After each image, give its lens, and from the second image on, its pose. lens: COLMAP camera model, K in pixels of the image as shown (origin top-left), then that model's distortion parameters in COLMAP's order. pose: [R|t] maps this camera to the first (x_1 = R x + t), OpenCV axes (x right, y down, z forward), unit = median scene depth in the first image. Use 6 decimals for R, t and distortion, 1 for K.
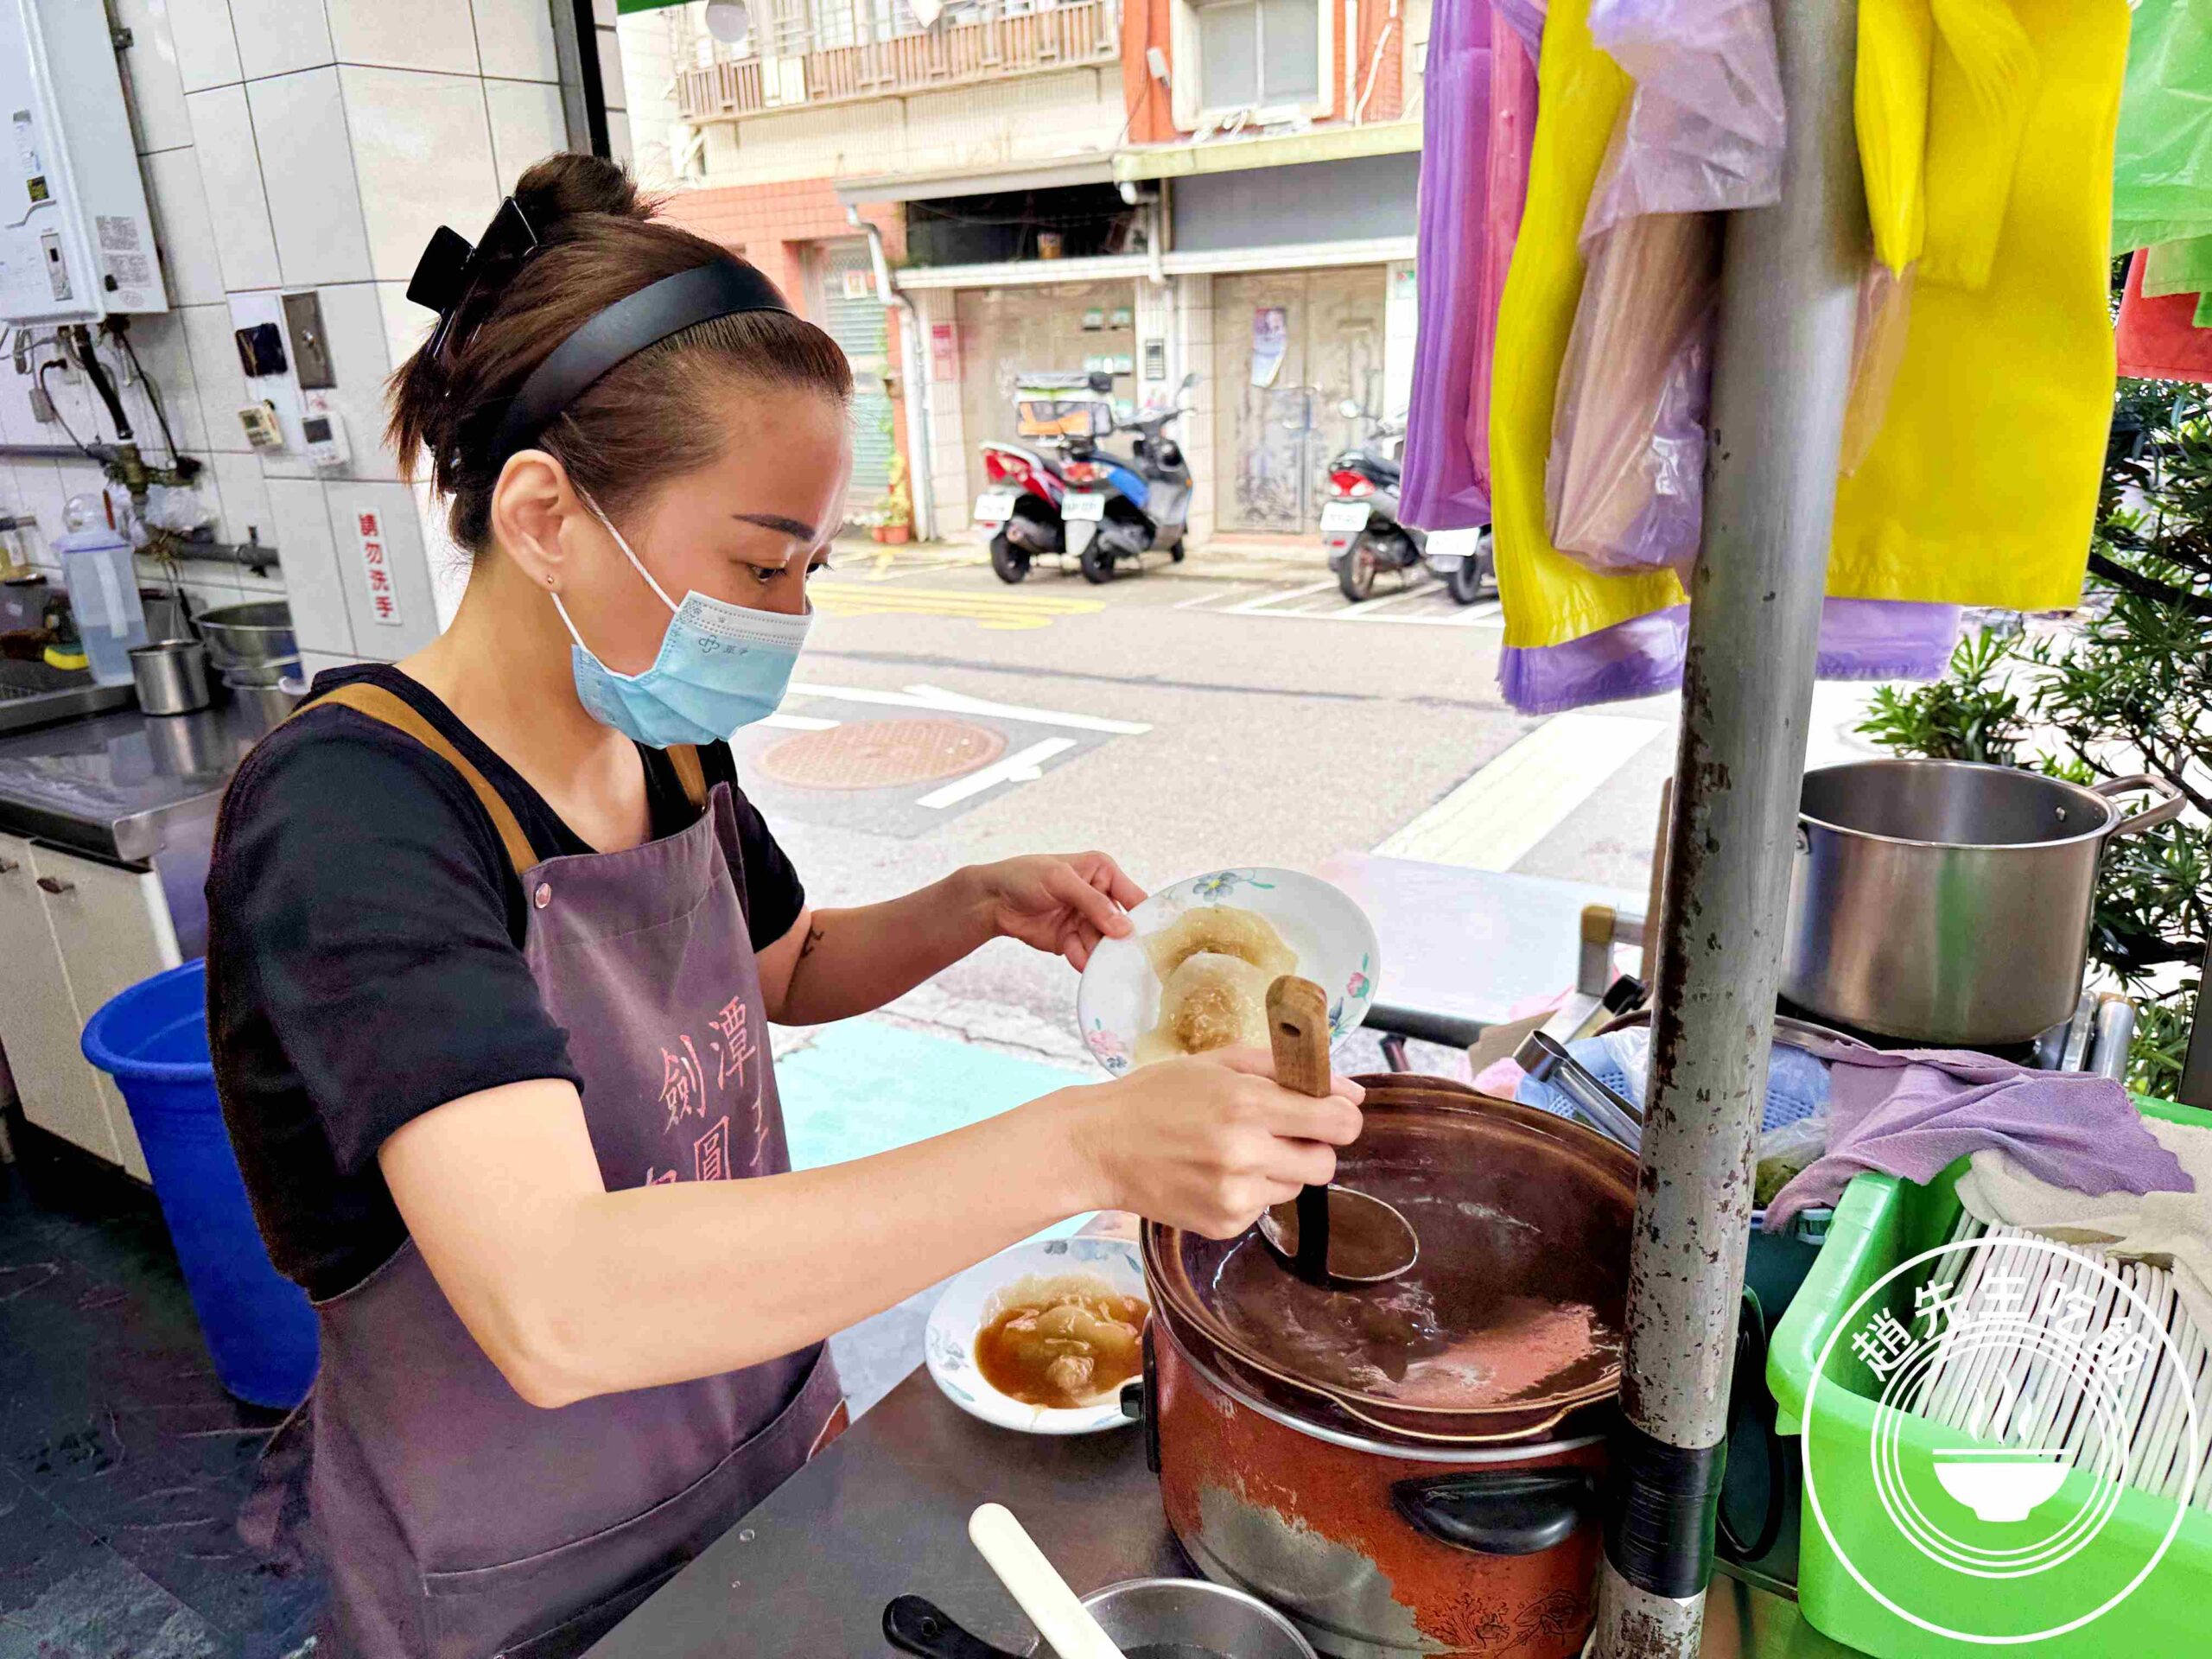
lens RADIAL K [[1550.7, 0, 1097.6], [0, 1550.7, 824.2], [0, 0, 1]] dist [-0.019677, -0.005578]
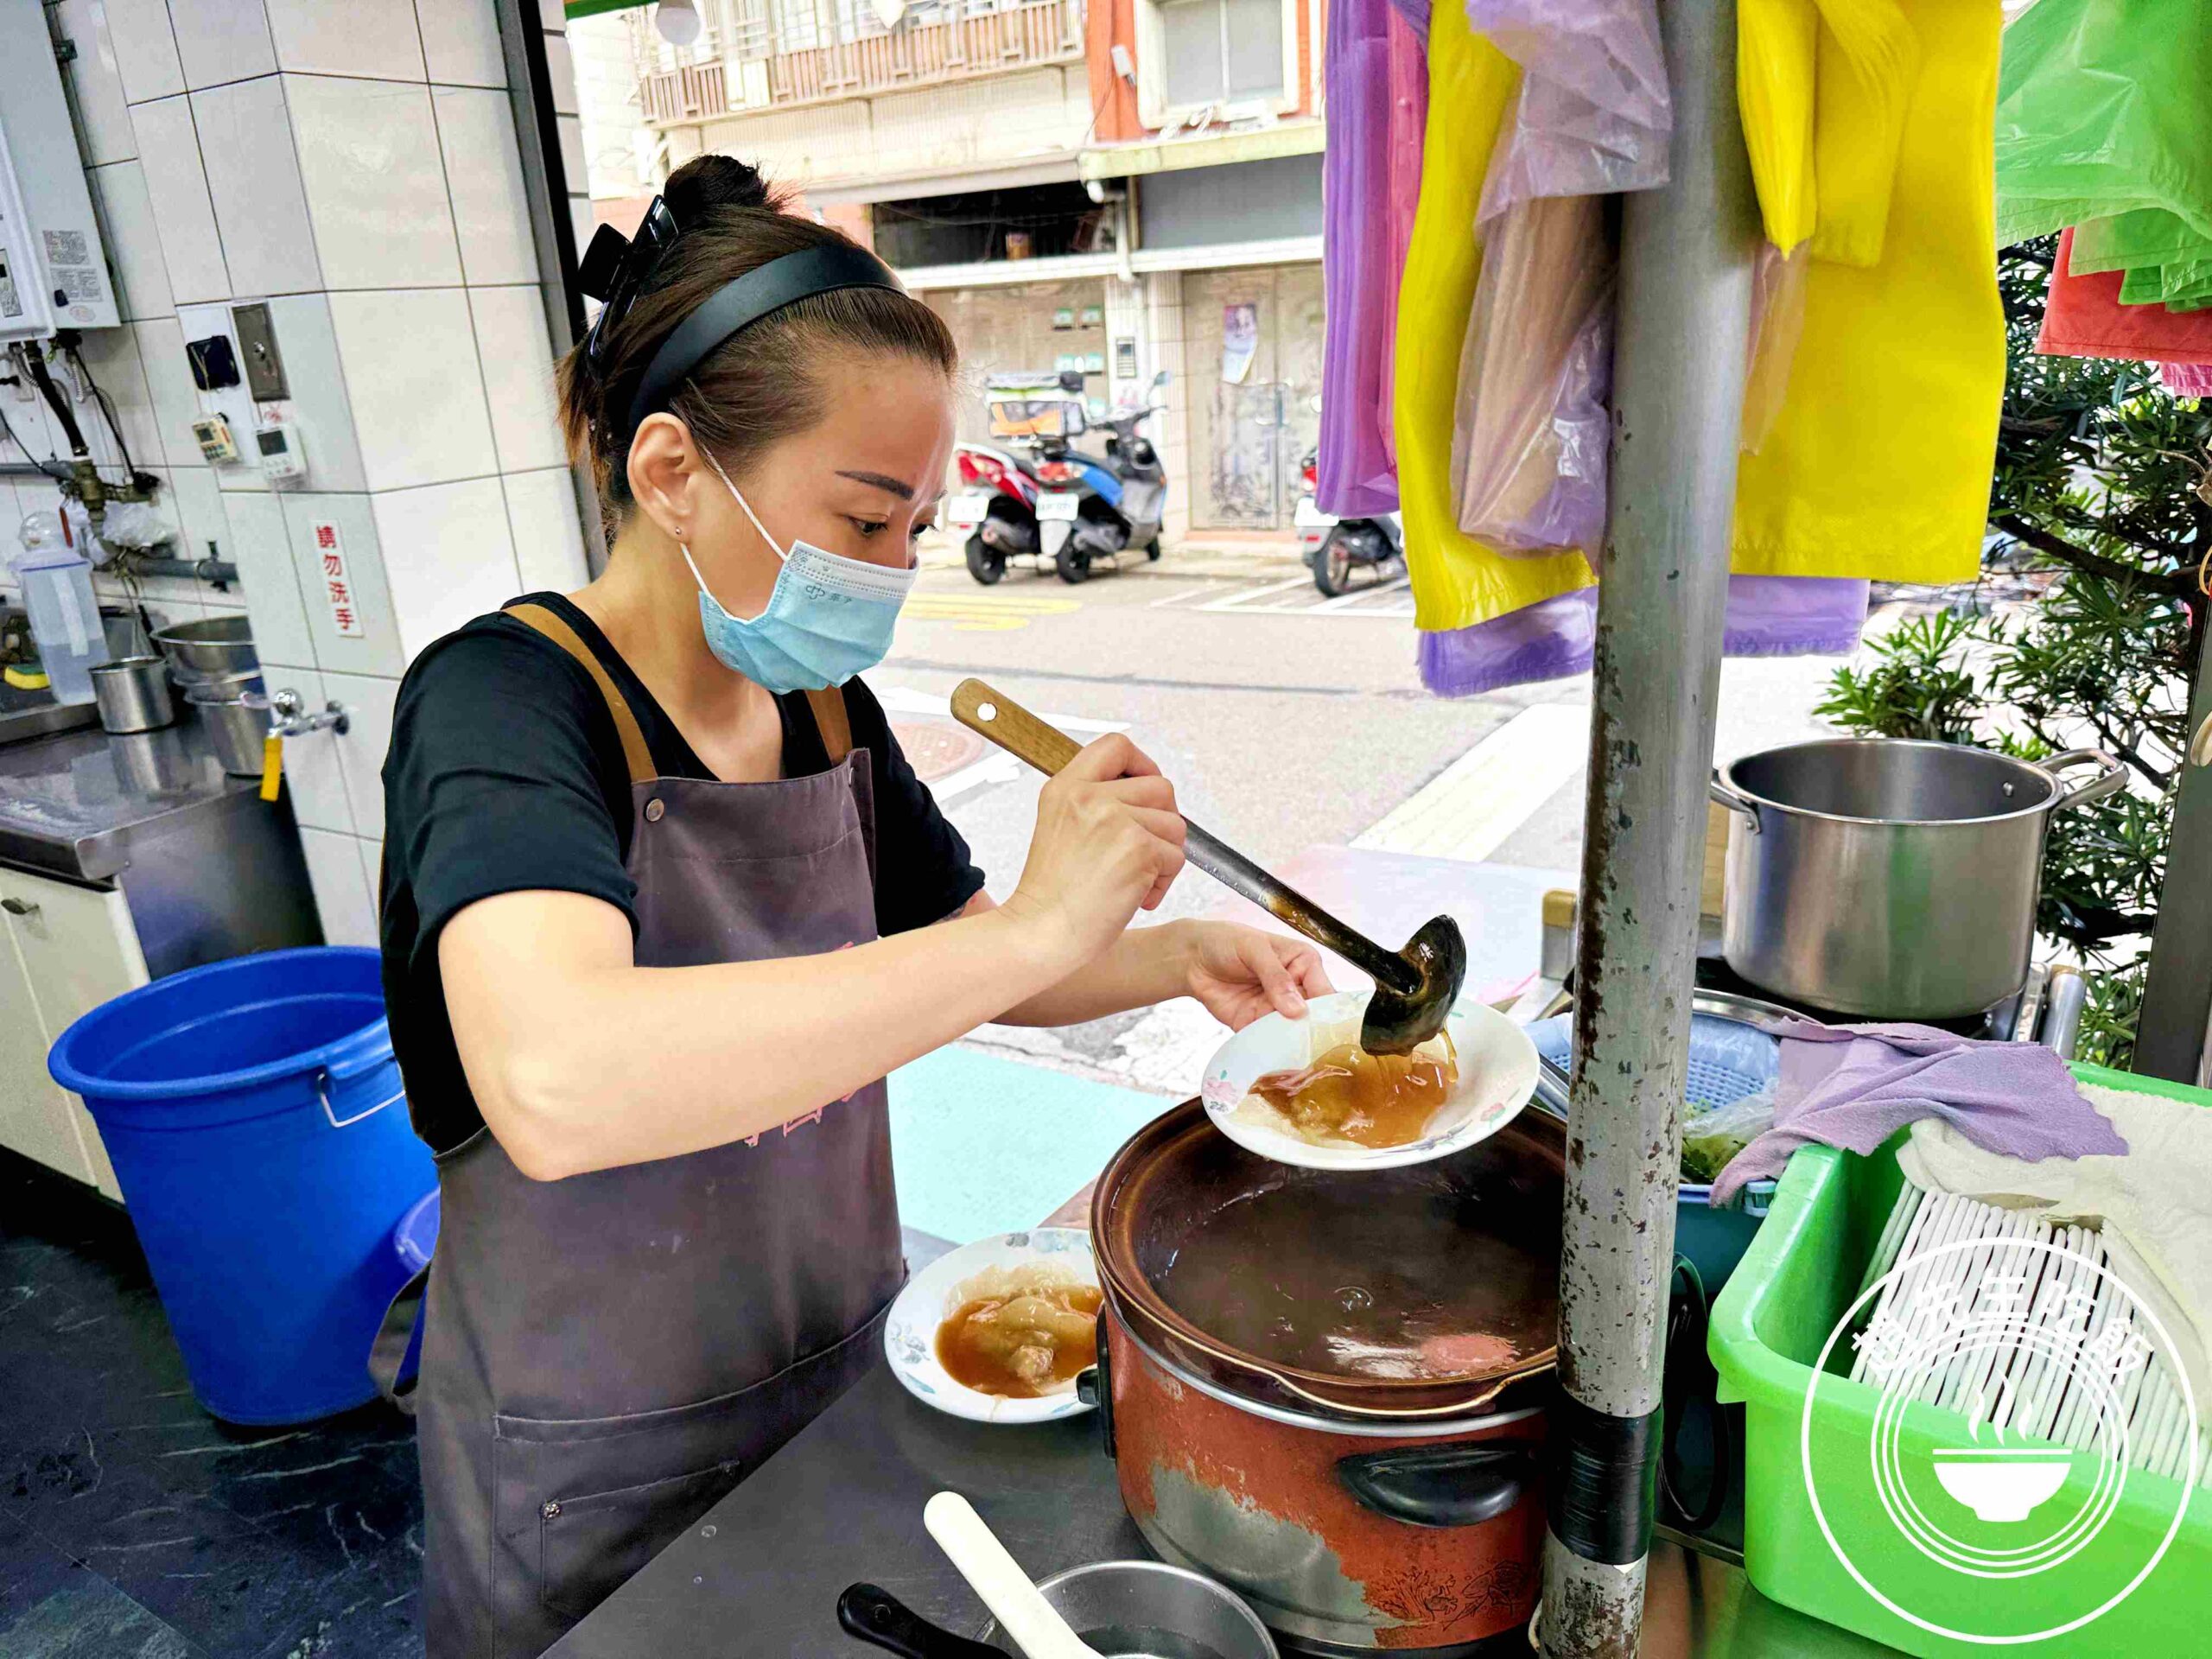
lens RADIAL K [[1550.7, 0, 1107.8], [0, 1550.7, 833.6], [0, 0, 1]] dist [-0.019677, -0.005578]
pose [[0.999638, -0.021811, 0.015763, 0.012375], [0.021719, 0.999746, 0.005962, 0.002494], [-0.015889, -0.005617, 0.999858, -0.003324]]
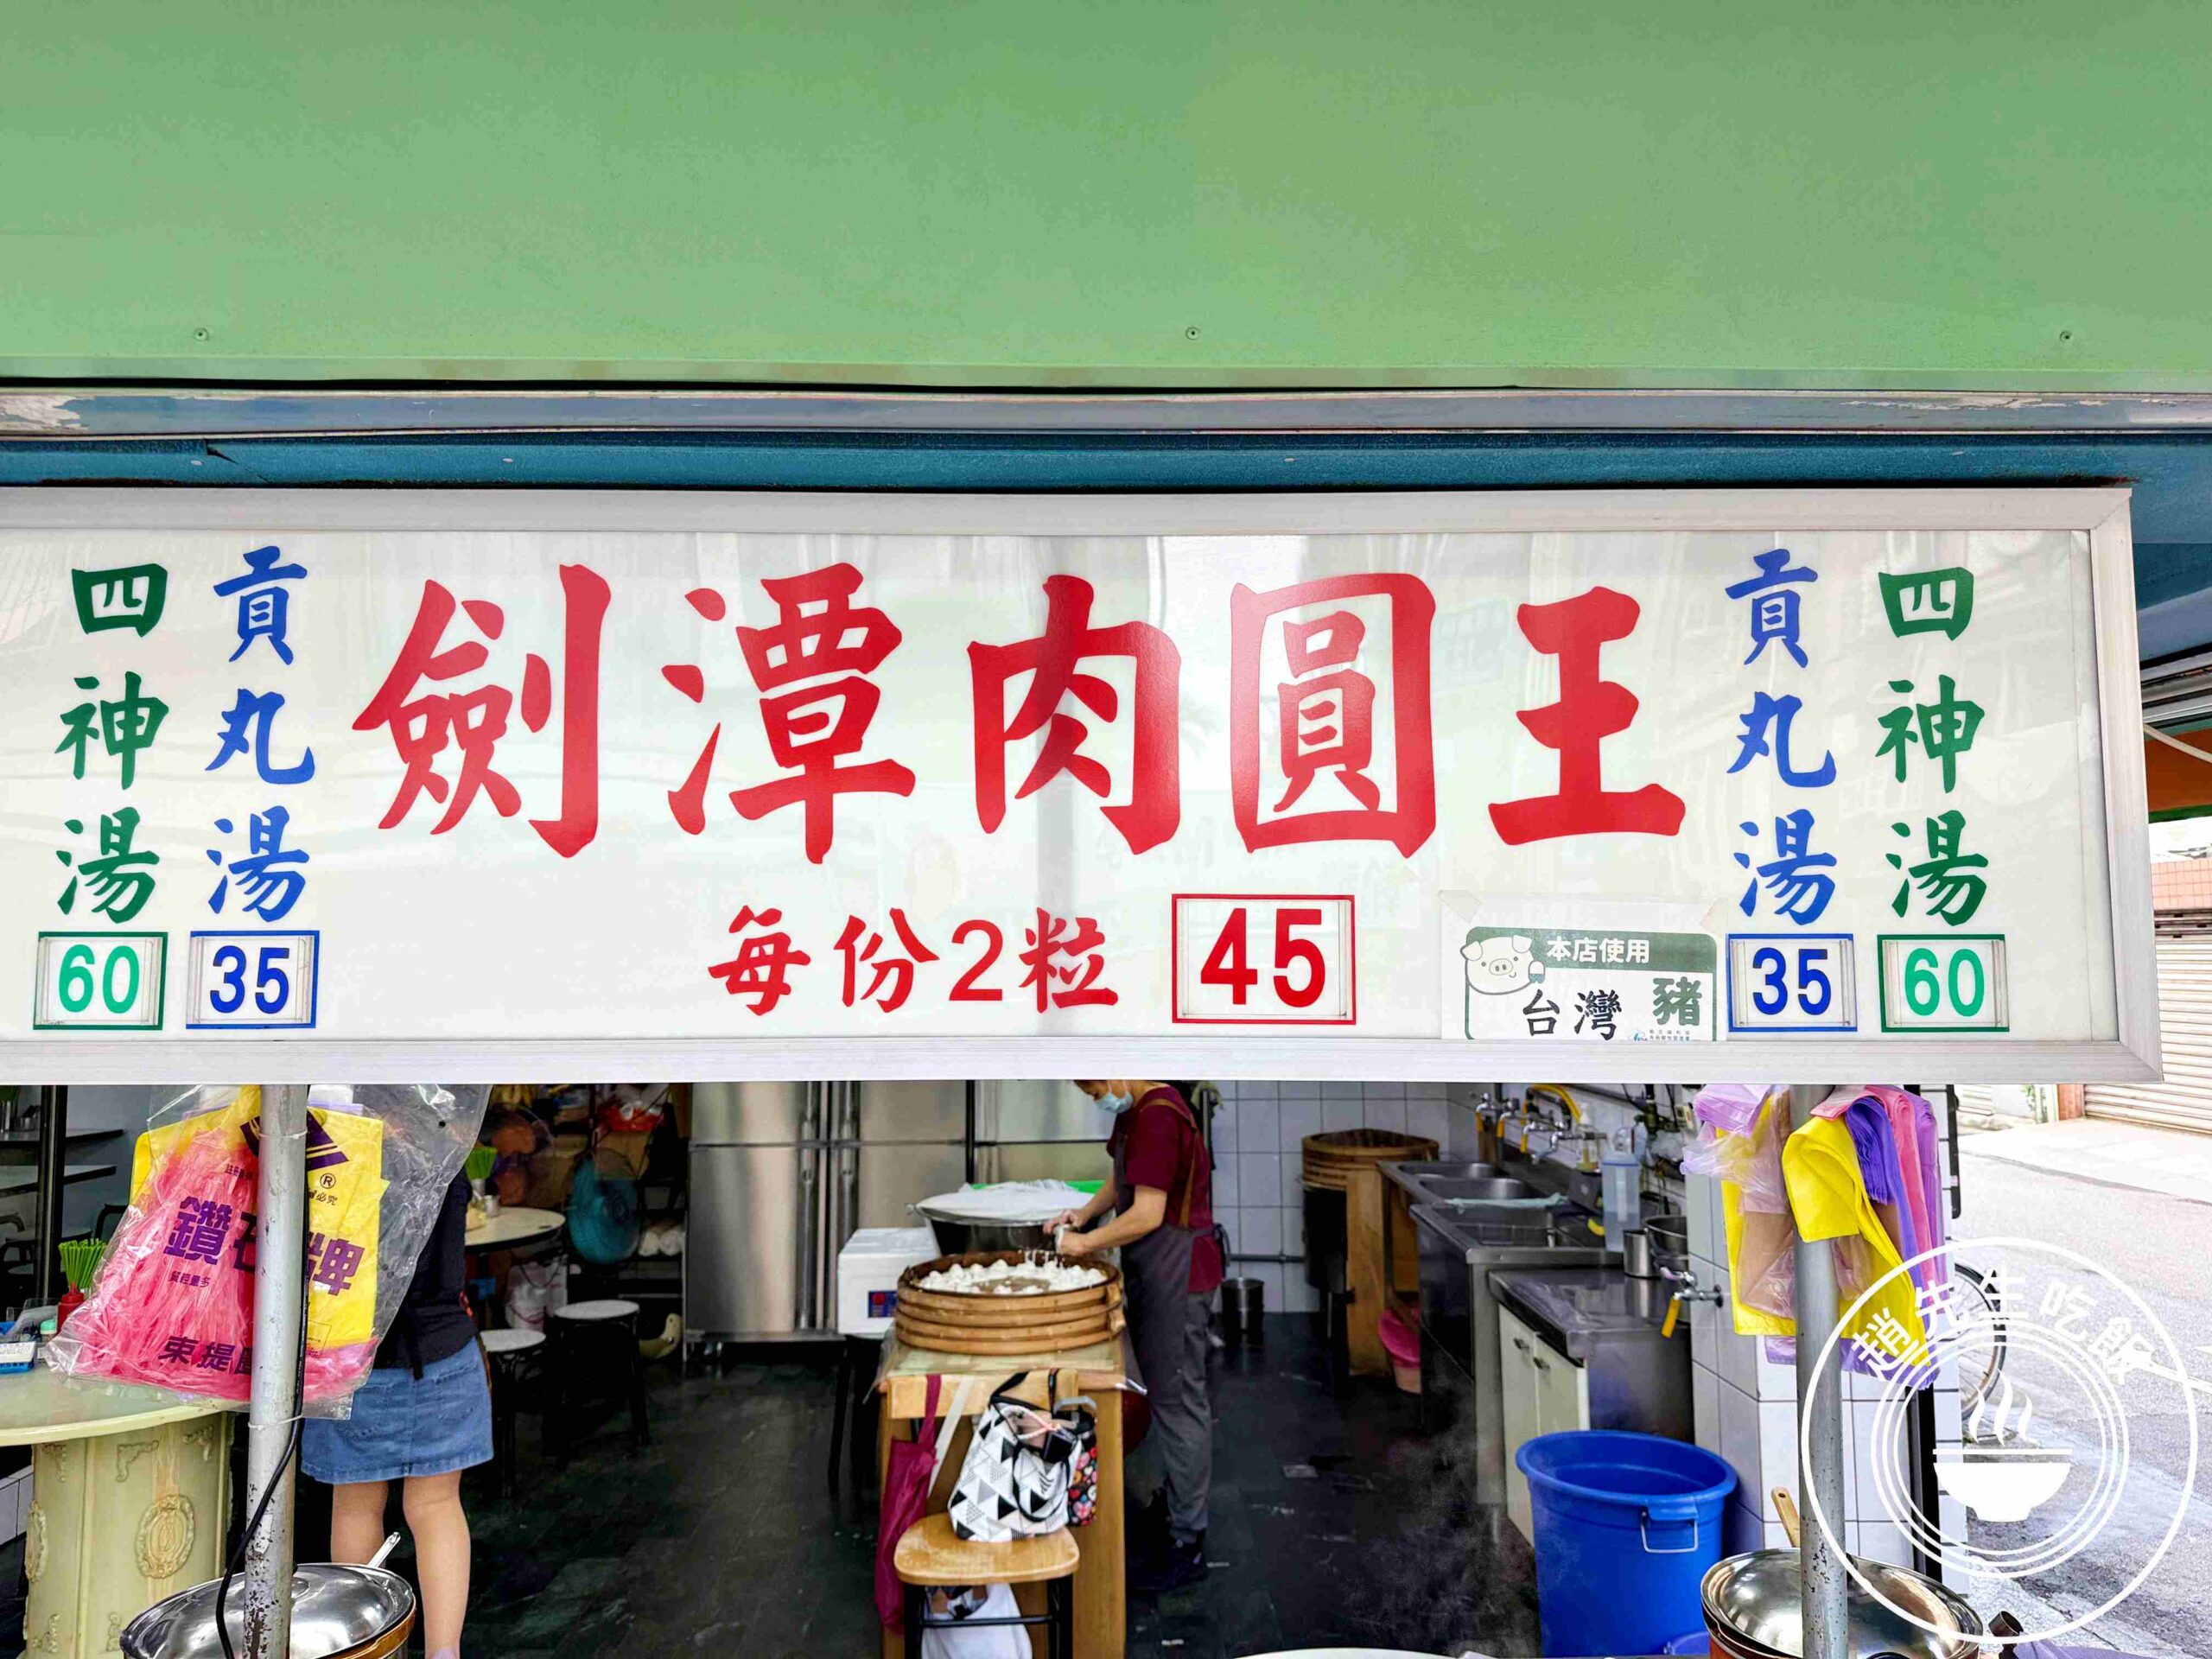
lens RADIAL K [[1550.7, 0, 1110.7], [0, 1550.7, 827.3], [0, 0, 1]] dist [-0.019677, -0.005578]
pose [[0.554978, -0.035579, -0.831104, 0.566193], [-0.271150, 0.936783, -0.221166, -0.009310], [0.786433, 0.348096, 0.510247, -0.510639]]
